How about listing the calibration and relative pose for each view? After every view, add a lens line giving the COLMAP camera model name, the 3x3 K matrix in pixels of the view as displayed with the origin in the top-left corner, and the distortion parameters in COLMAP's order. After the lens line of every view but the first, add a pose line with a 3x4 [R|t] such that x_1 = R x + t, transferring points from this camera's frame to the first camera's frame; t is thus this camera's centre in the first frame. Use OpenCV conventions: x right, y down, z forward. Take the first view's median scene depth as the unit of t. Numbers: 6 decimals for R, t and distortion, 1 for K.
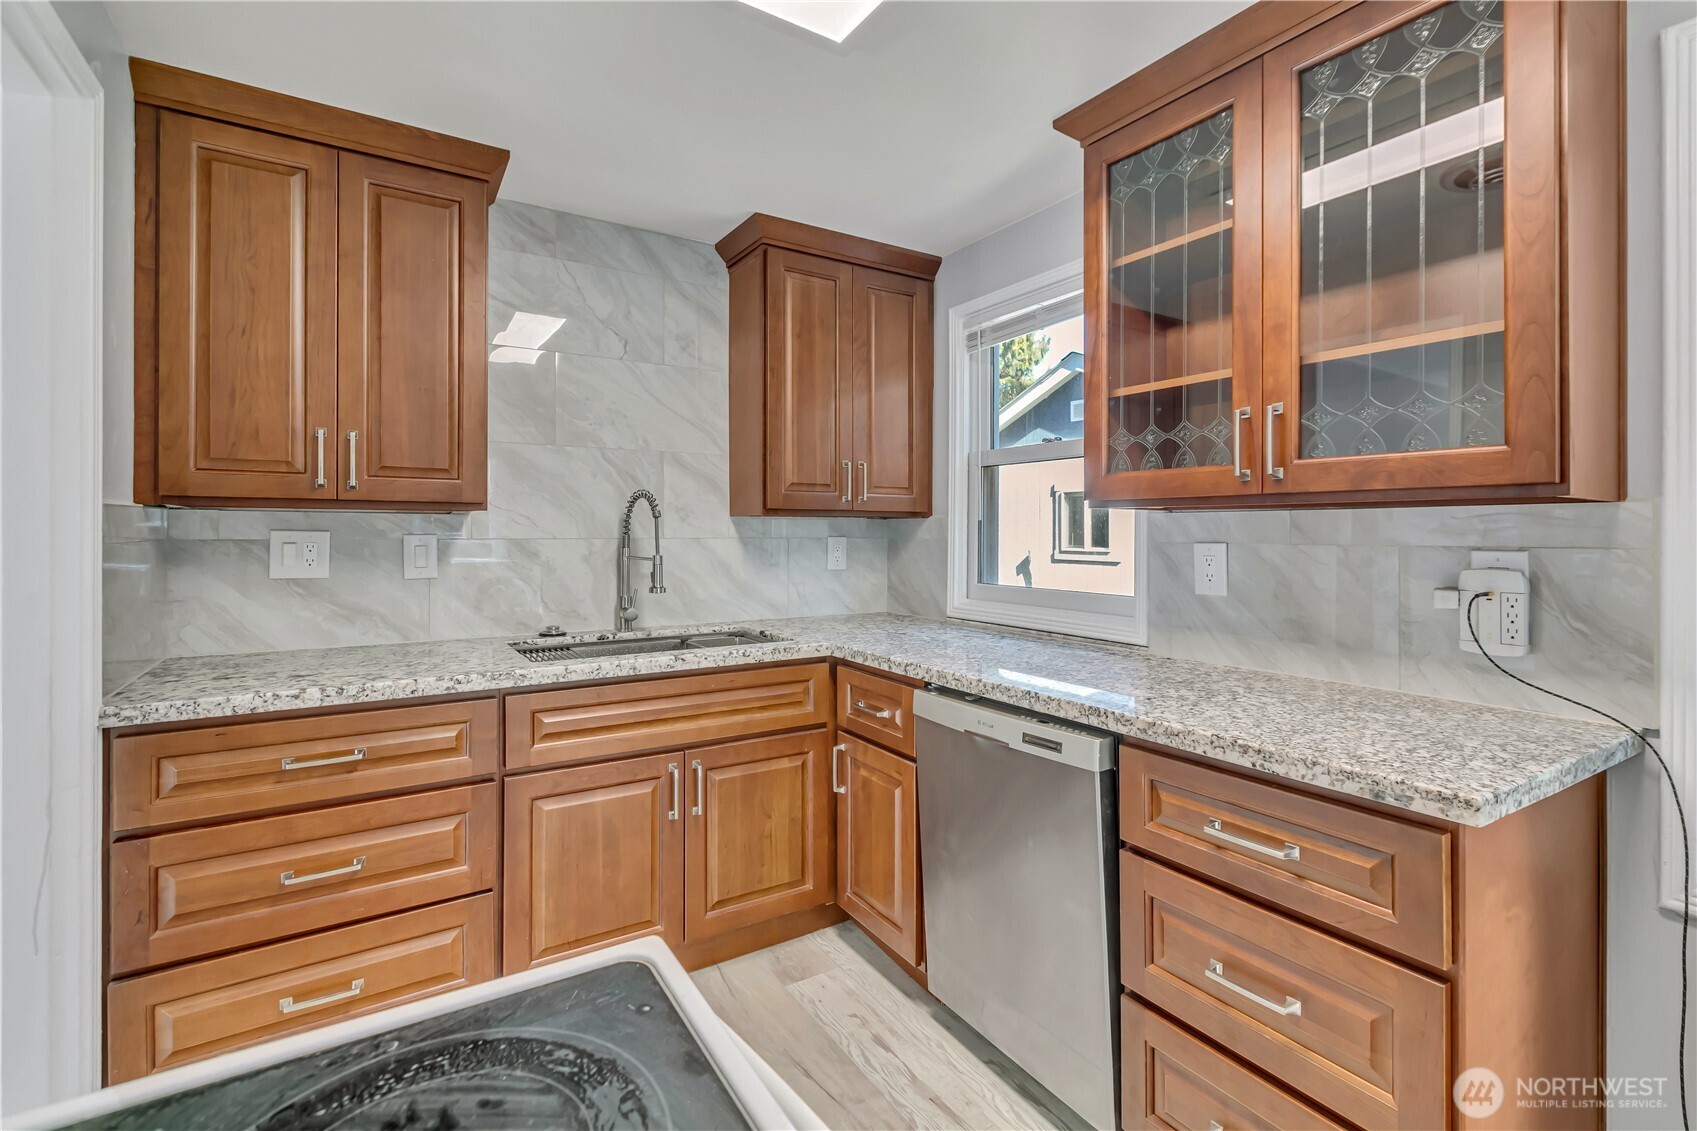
lens RADIAL K [[780.9, 0, 861.1], [0, 780.9, 526.4], [0, 0, 1]] dist [0.001347, 0.002116]
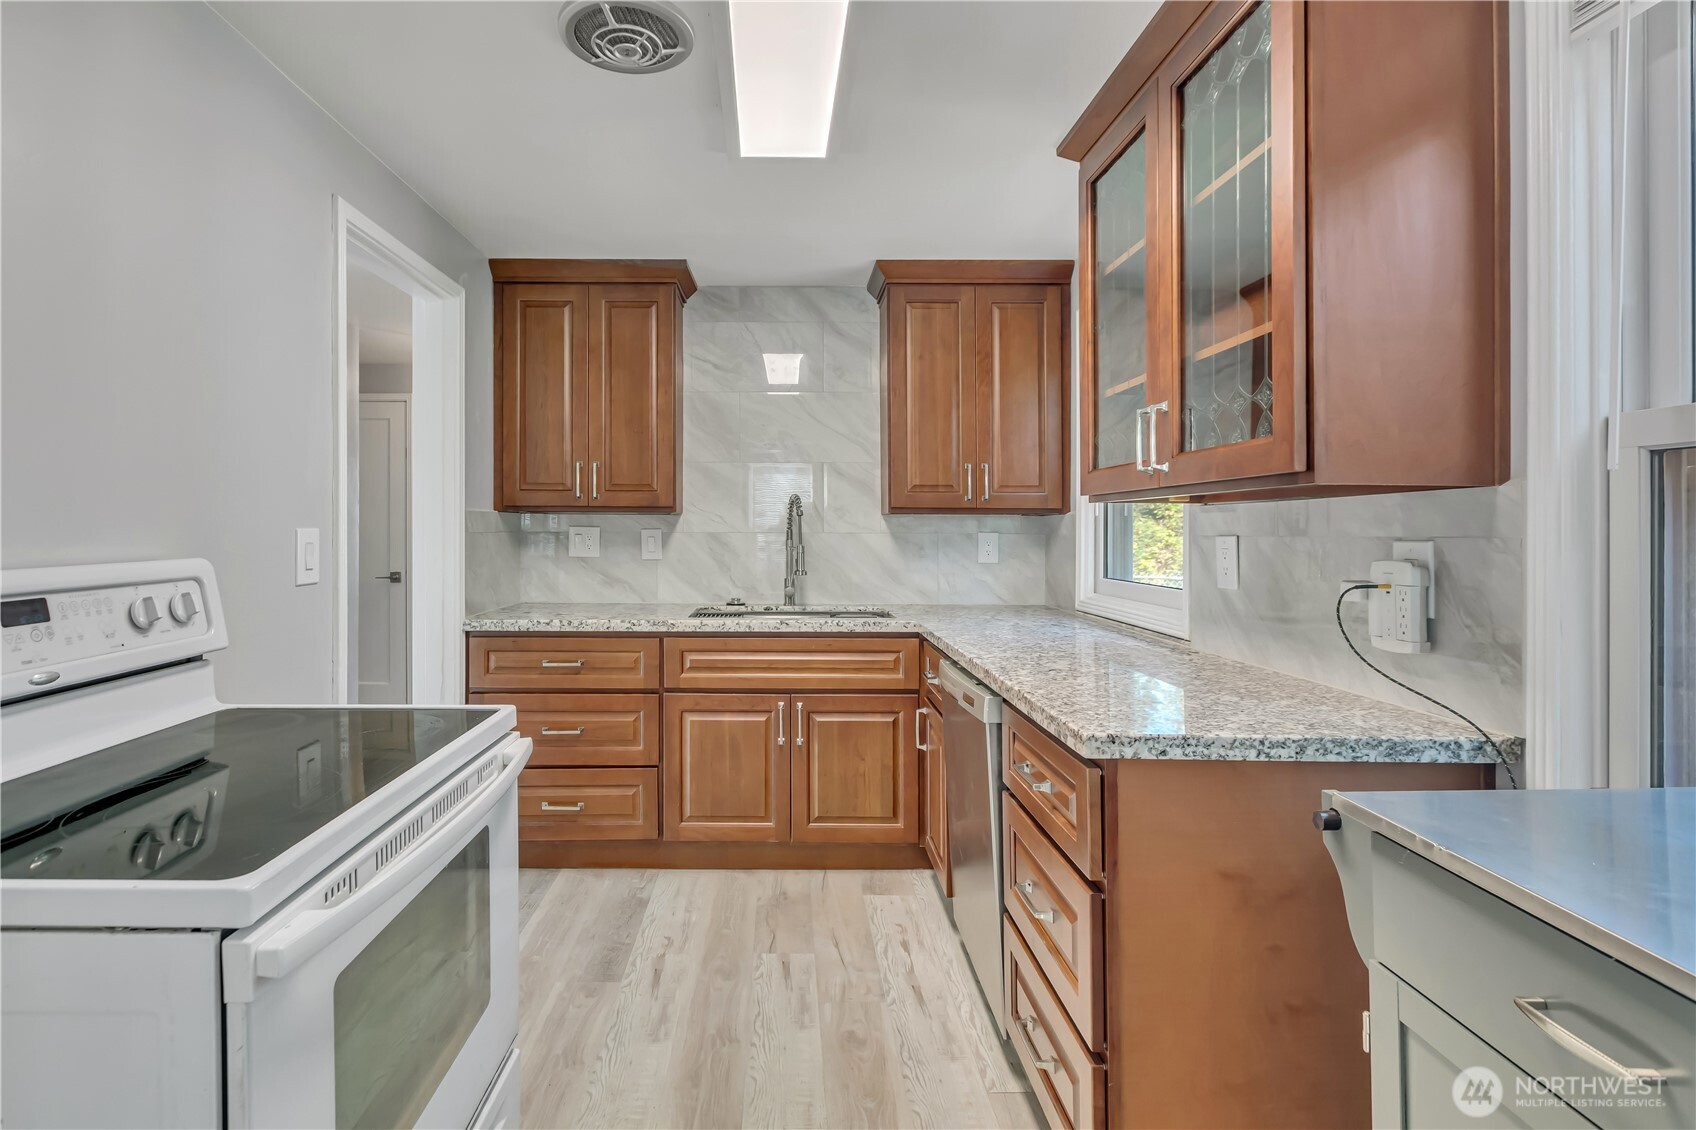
lens RADIAL K [[820.8, 0, 775.8], [0, 820.8, 525.4], [0, 0, 1]] dist [-0.000842, 0.001172]
pose [[0.837262, -0.003723, -0.546789, 0.536659], [0.002322, 0.999992, -0.003253, 0.010192], [0.546797, 0.001454, 0.837264, -0.172757]]
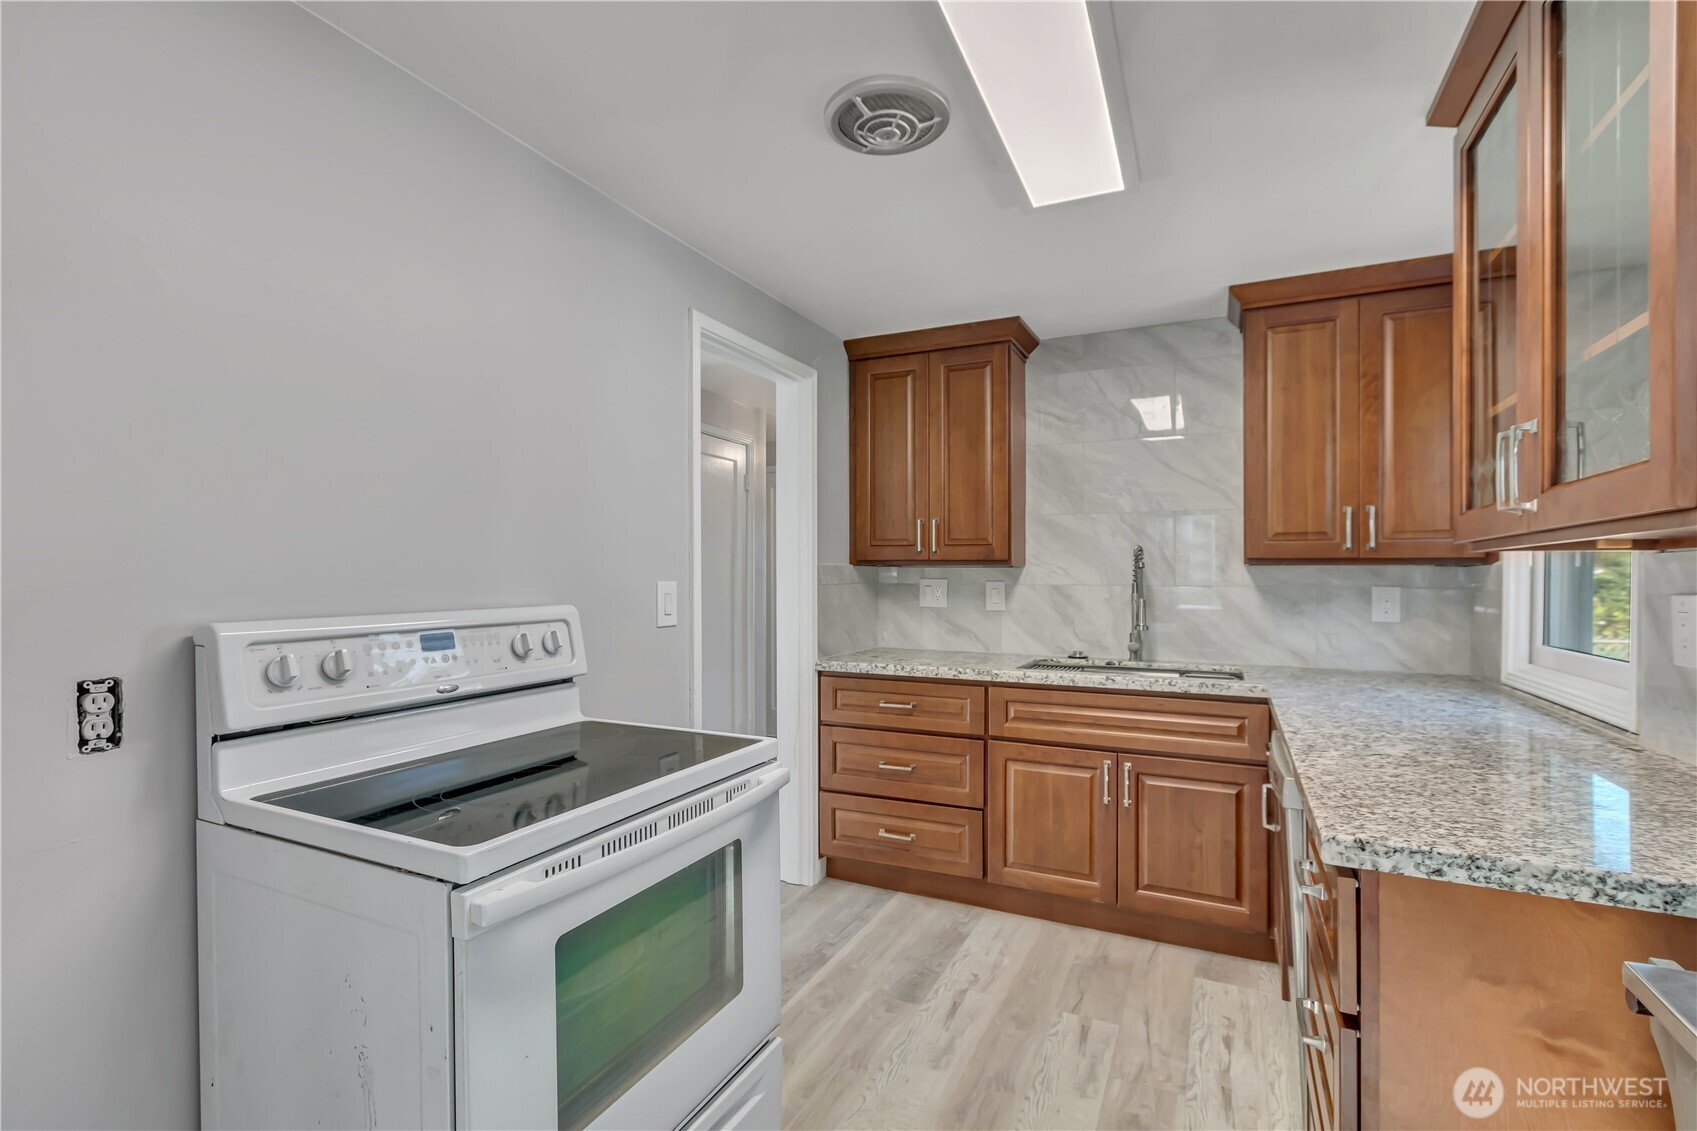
lens RADIAL K [[780.9, 0, 839.7], [0, 780.9, 583.7], [0, 0, 1]] dist [0.001347, 0.002116]
pose [[0.516296, 0.004770, -0.856397, 0.660080], [0.001548, 0.999978, 0.006503, 0.005254], [0.856409, -0.004683, 0.516278, -0.035258]]
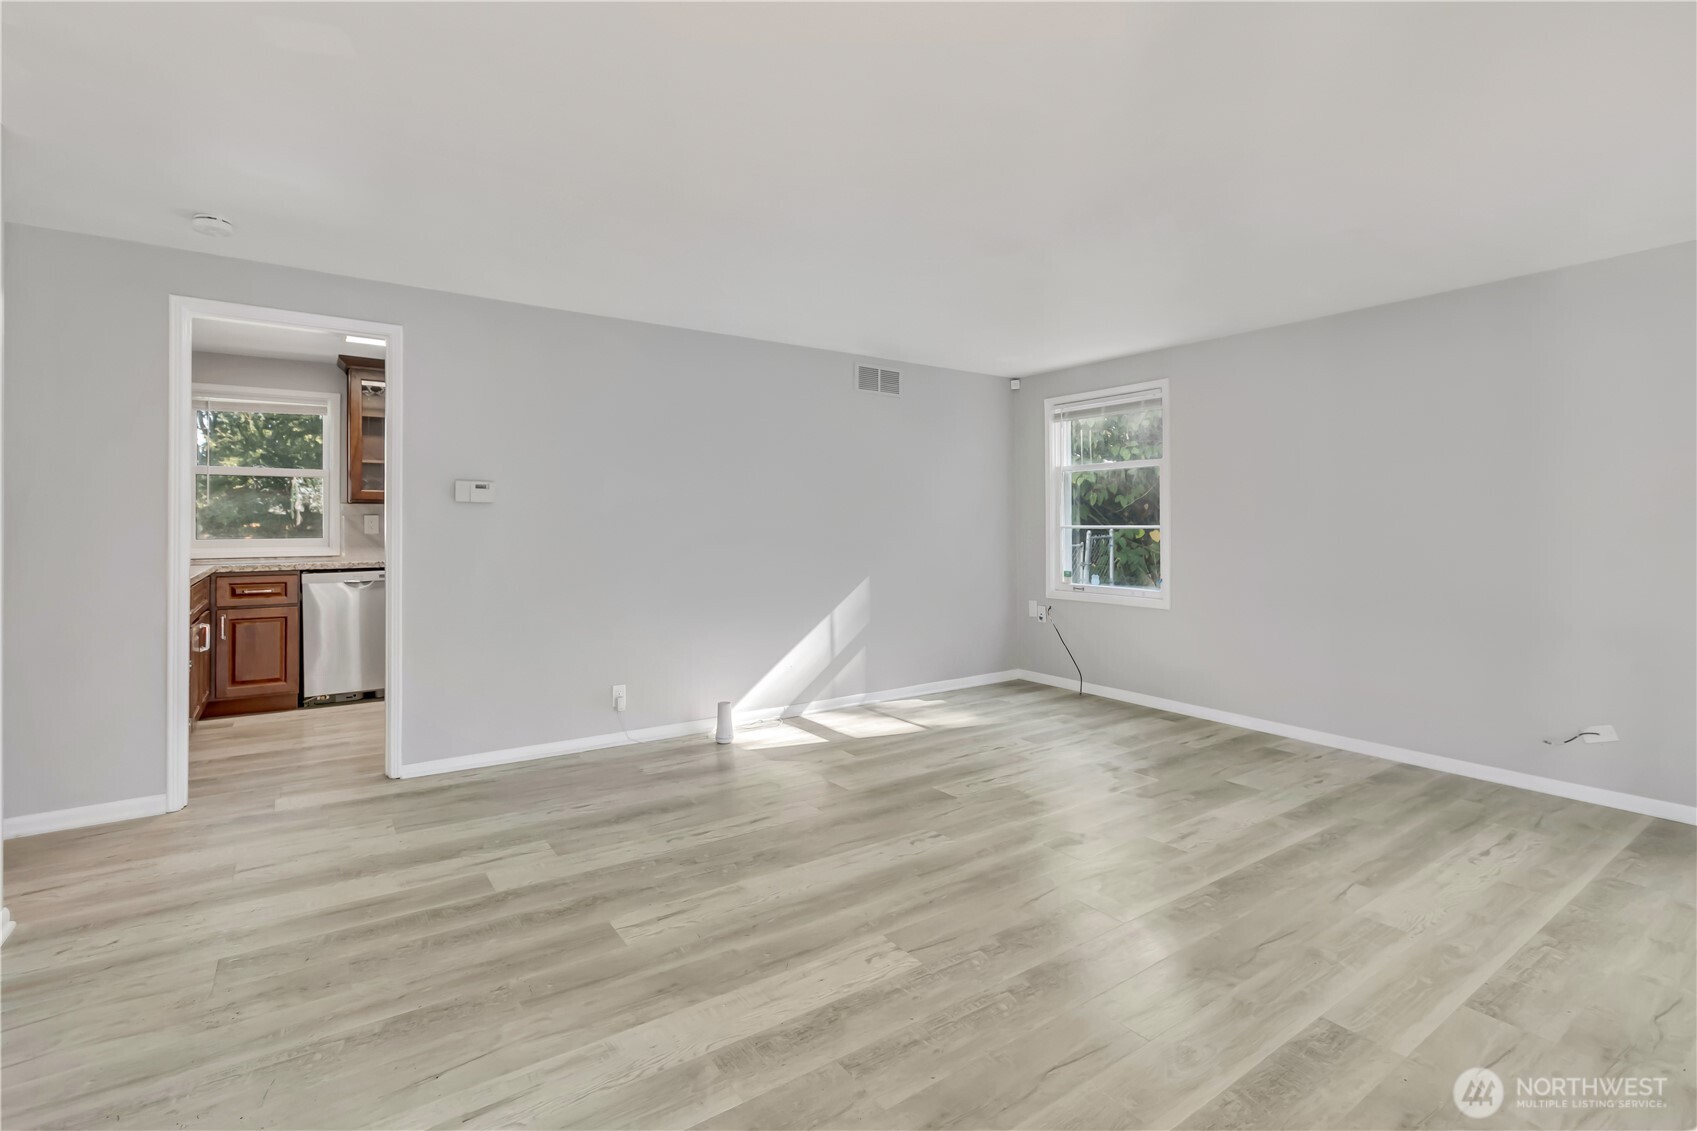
lens RADIAL K [[780.9, 0, 843.2], [0, 780.9, 522.6], [0, 0, 1]] dist [0.001347, 0.002116]
pose [[-0.032334, -0.000242, 0.999477, -2.397465], [-0.001925, 0.999998, 0.000180, 0.044704], [-0.999475, -0.001919, -0.032334, -0.594315]]
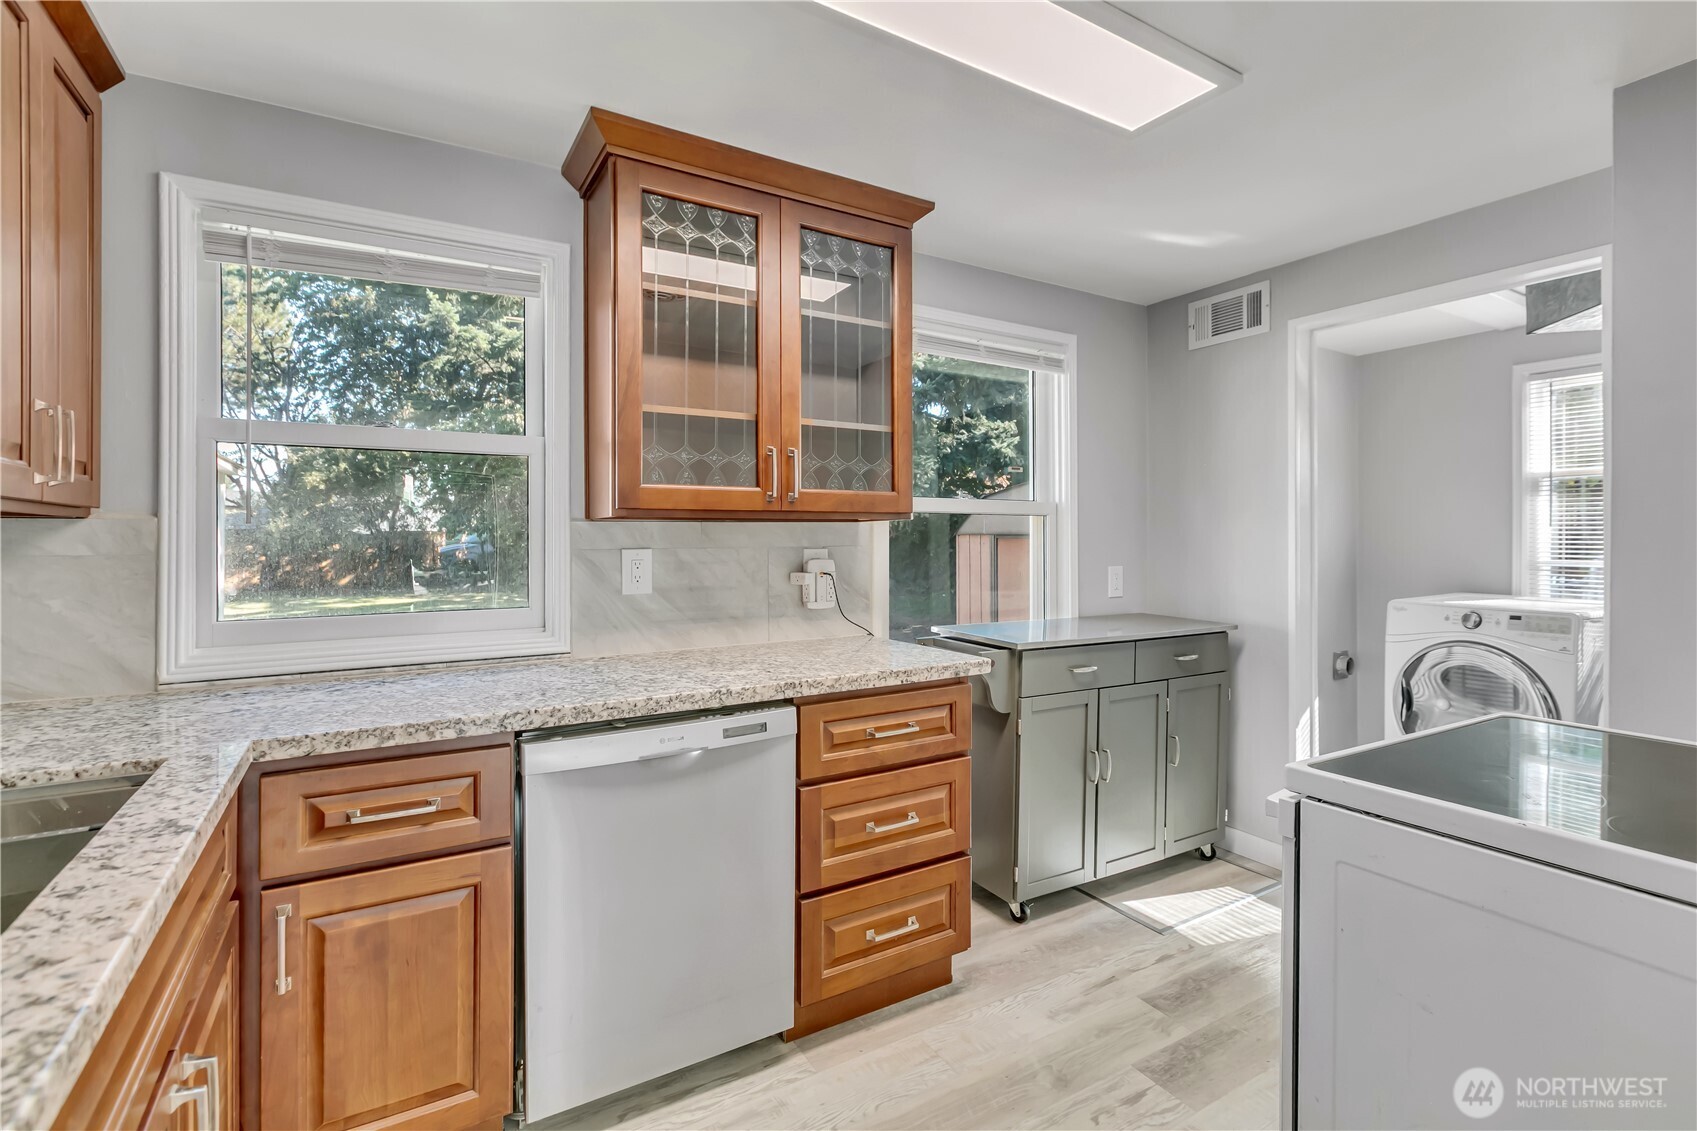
lens RADIAL K [[780.9, 0, 843.1], [0, 780.9, 543.6], [0, 0, 1]] dist [0.001347, 0.002116]
pose [[0.036438, -0.005899, 0.999318, -0.683311], [0.001216, 0.999982, 0.005859, 0.006928], [-0.999335, 0.001002, 0.036445, 0.655191]]
